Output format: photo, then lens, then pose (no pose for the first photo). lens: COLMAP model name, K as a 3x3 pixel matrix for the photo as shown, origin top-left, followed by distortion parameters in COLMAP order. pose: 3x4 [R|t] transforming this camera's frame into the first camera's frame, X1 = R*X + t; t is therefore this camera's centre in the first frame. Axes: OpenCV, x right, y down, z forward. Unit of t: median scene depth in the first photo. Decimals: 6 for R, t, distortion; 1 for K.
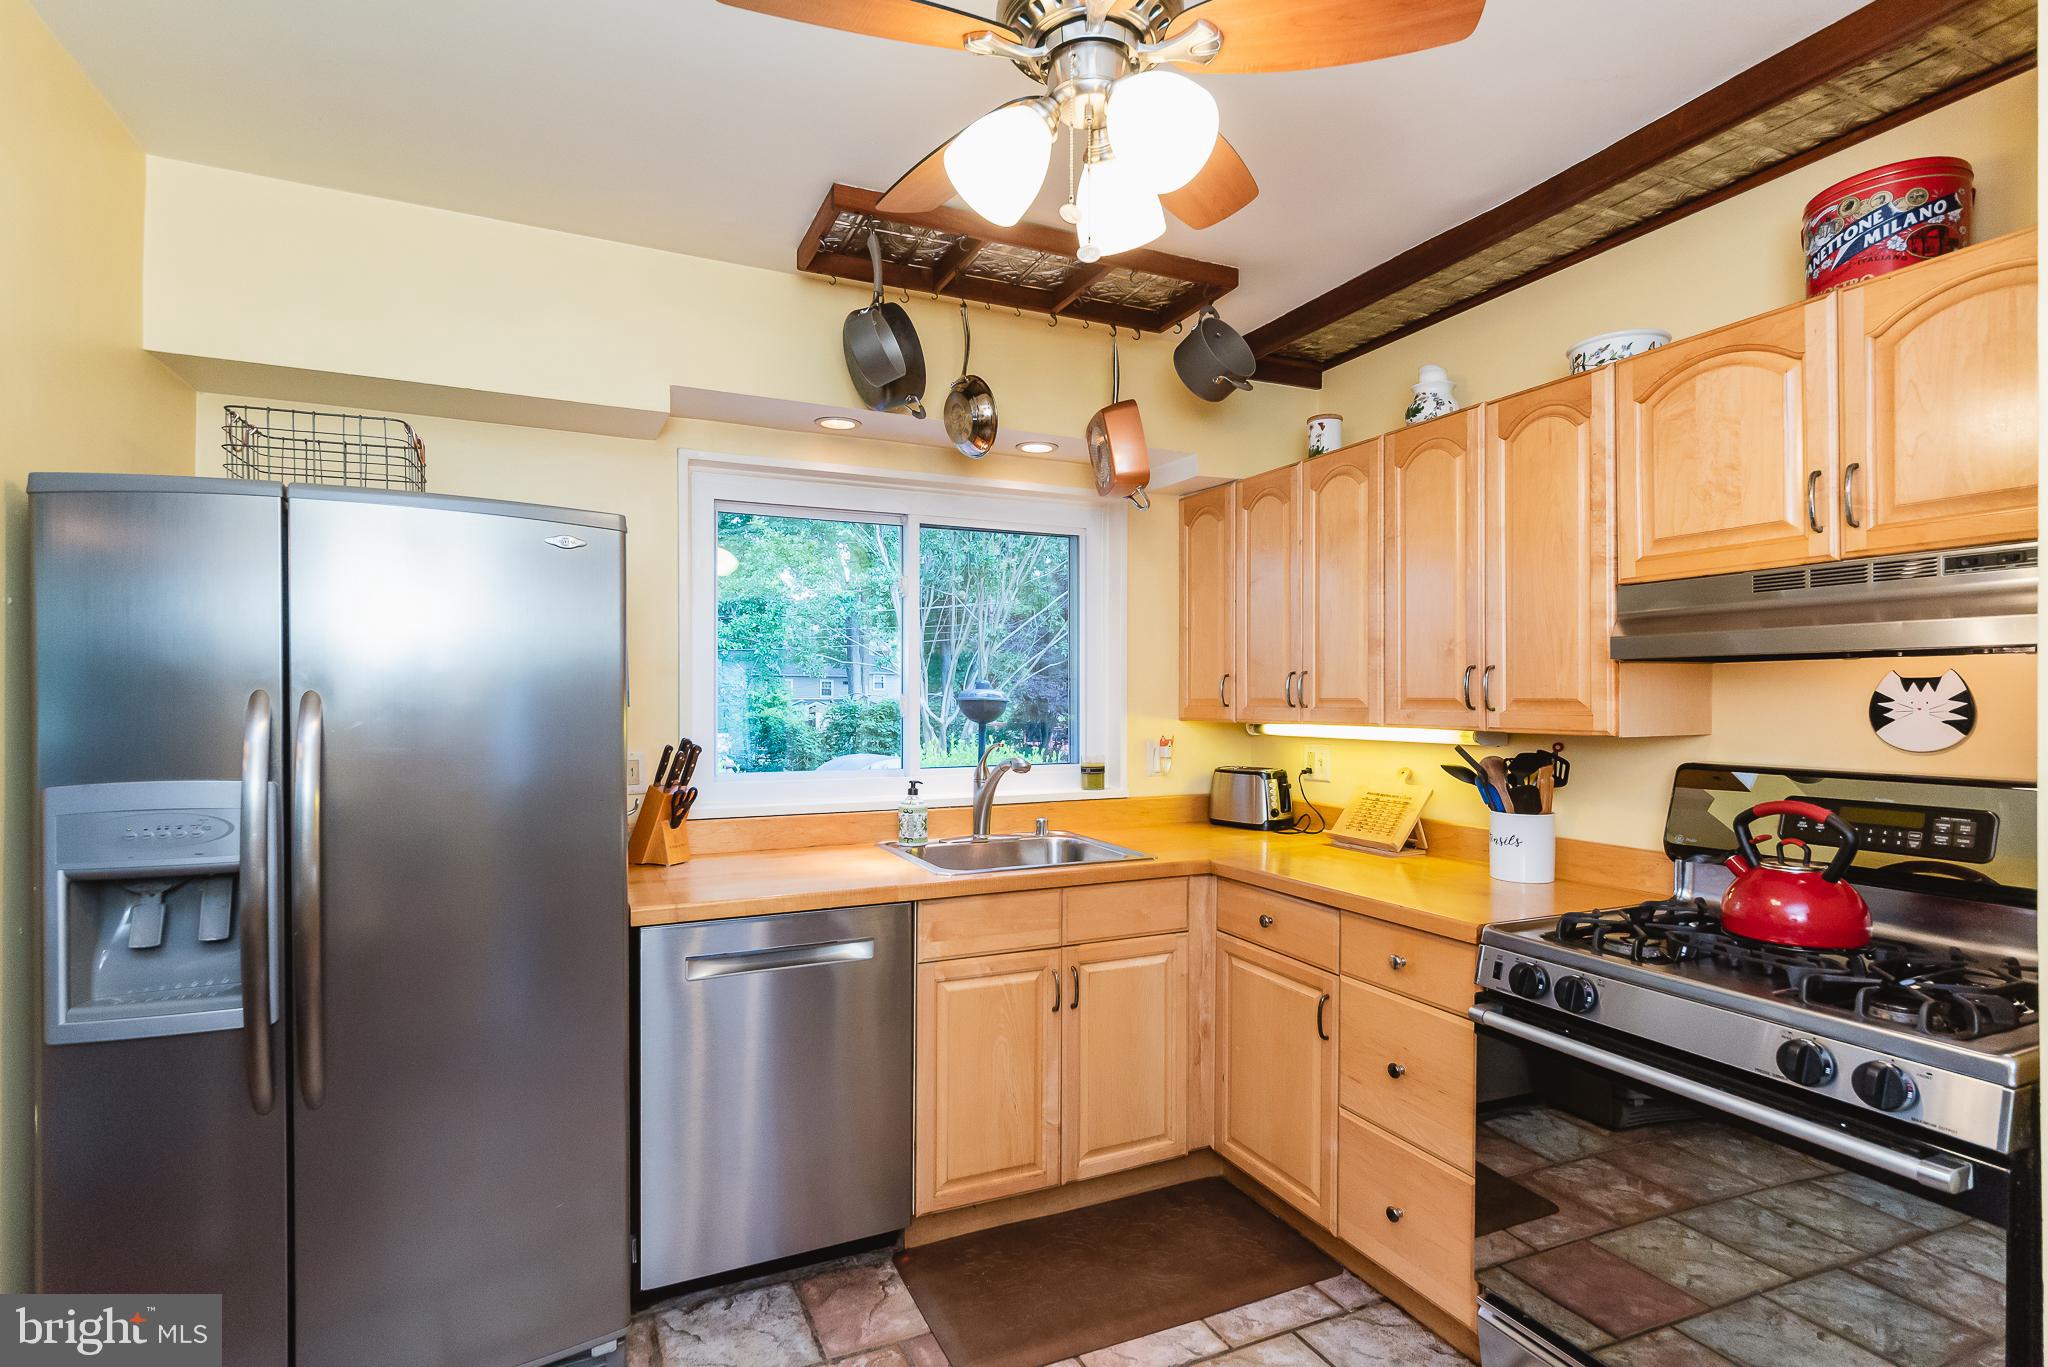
lens RADIAL K [[989.8, 0, 1031.2], [0, 989.8, 688.7], [0, 0, 1]] dist [-0.021995, 0.000266]
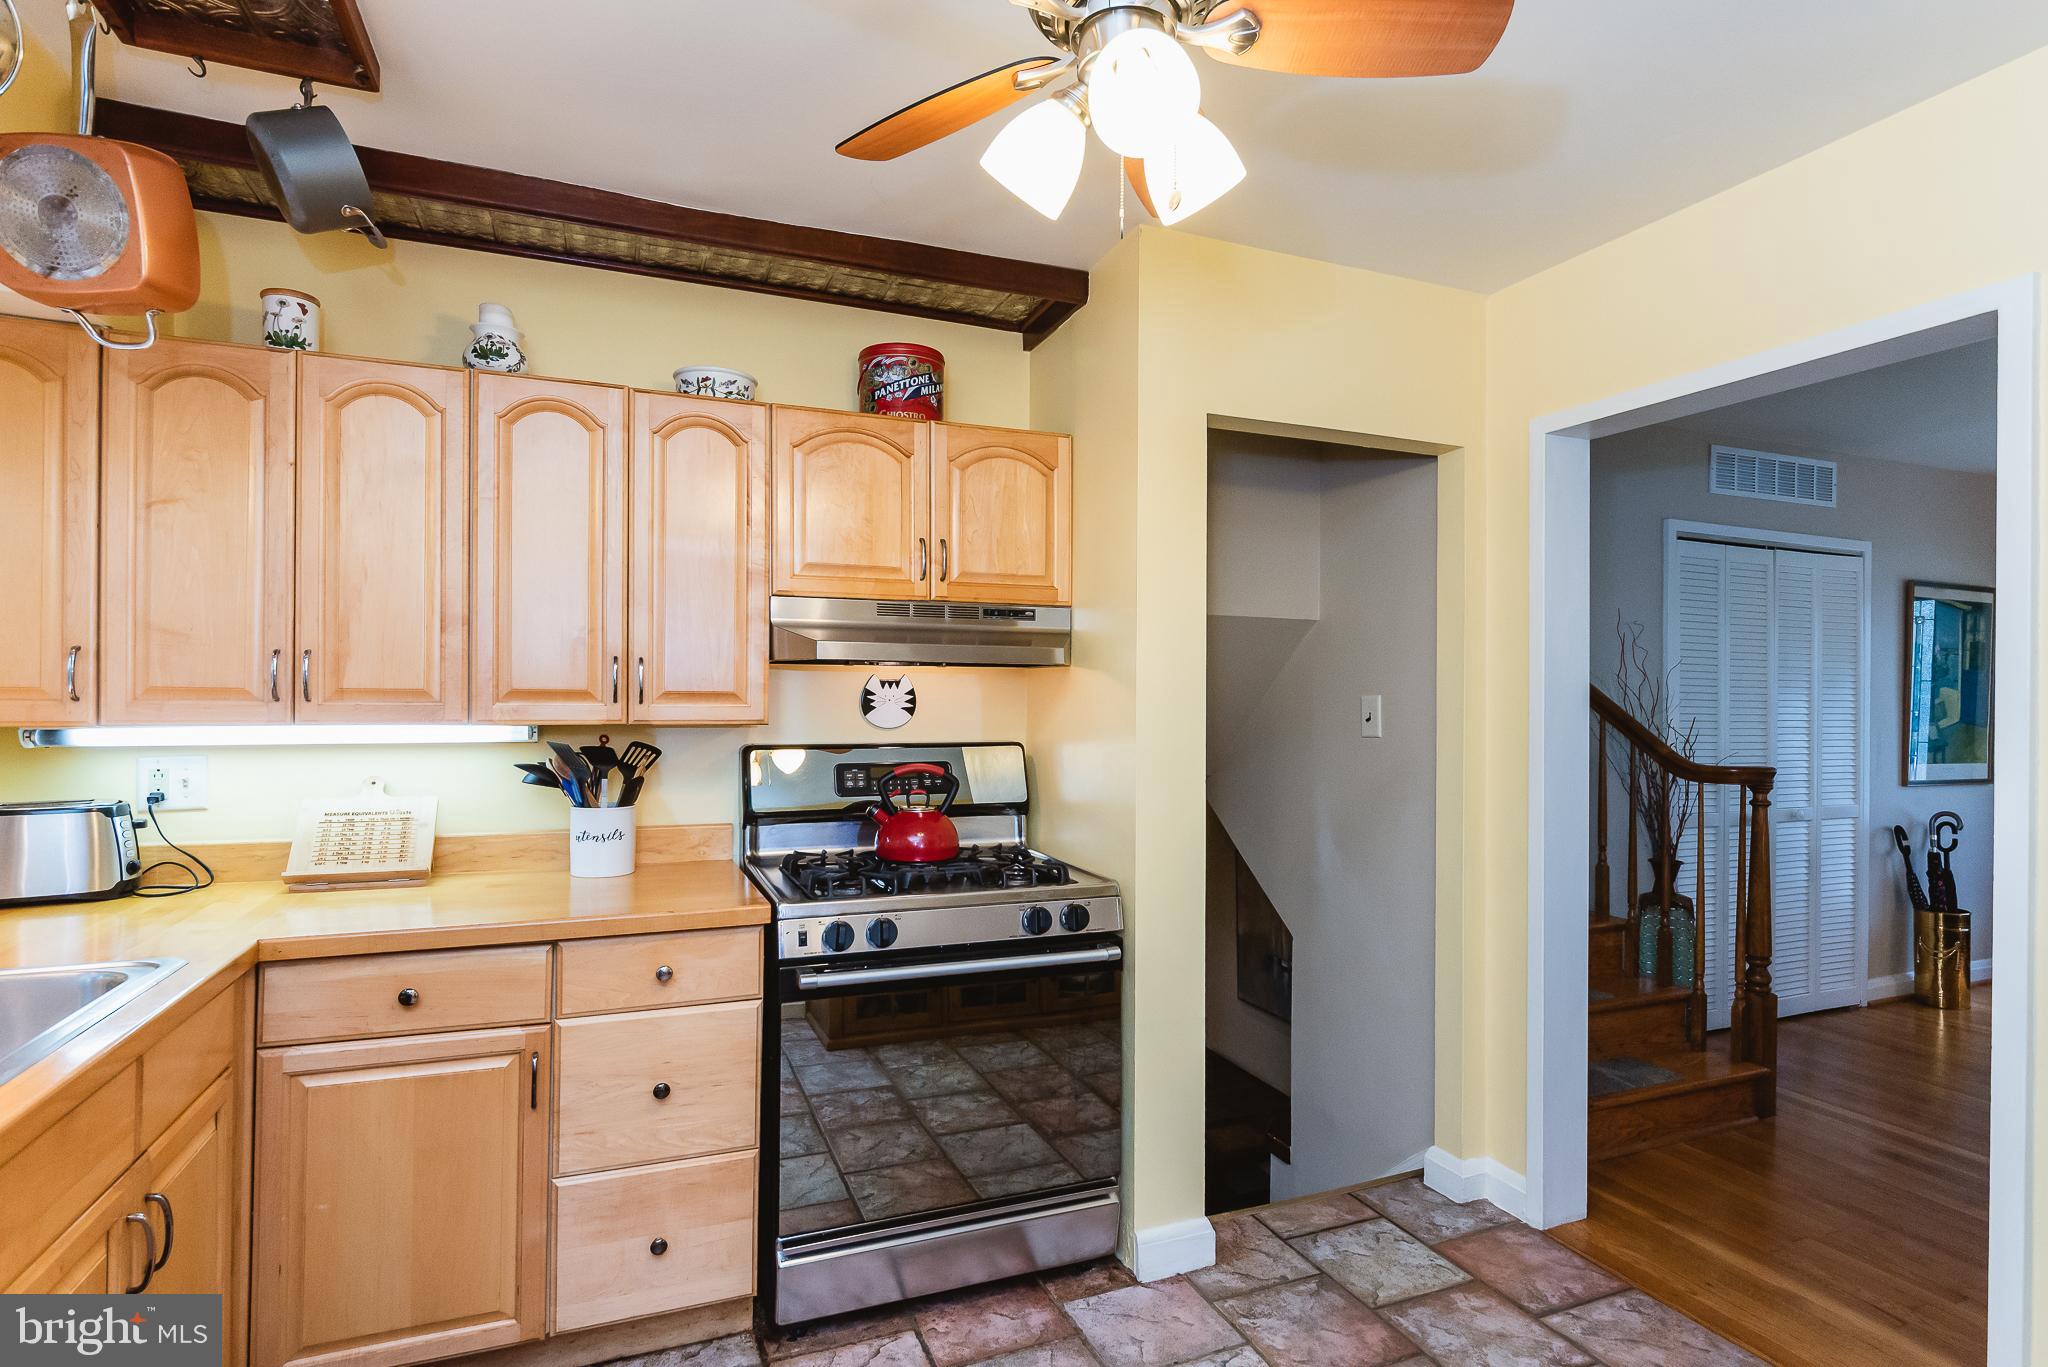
lens RADIAL K [[989.8, 0, 1025.5], [0, 989.8, 691.5], [0, 0, 1]] dist [-0.021995, 0.000266]
pose [[0.048780, 0.006710, 0.998787, -0.606806], [-0.015146, 0.999867, -0.005978, 0.012657], [-0.998695, -0.014836, 0.048876, 0.688447]]
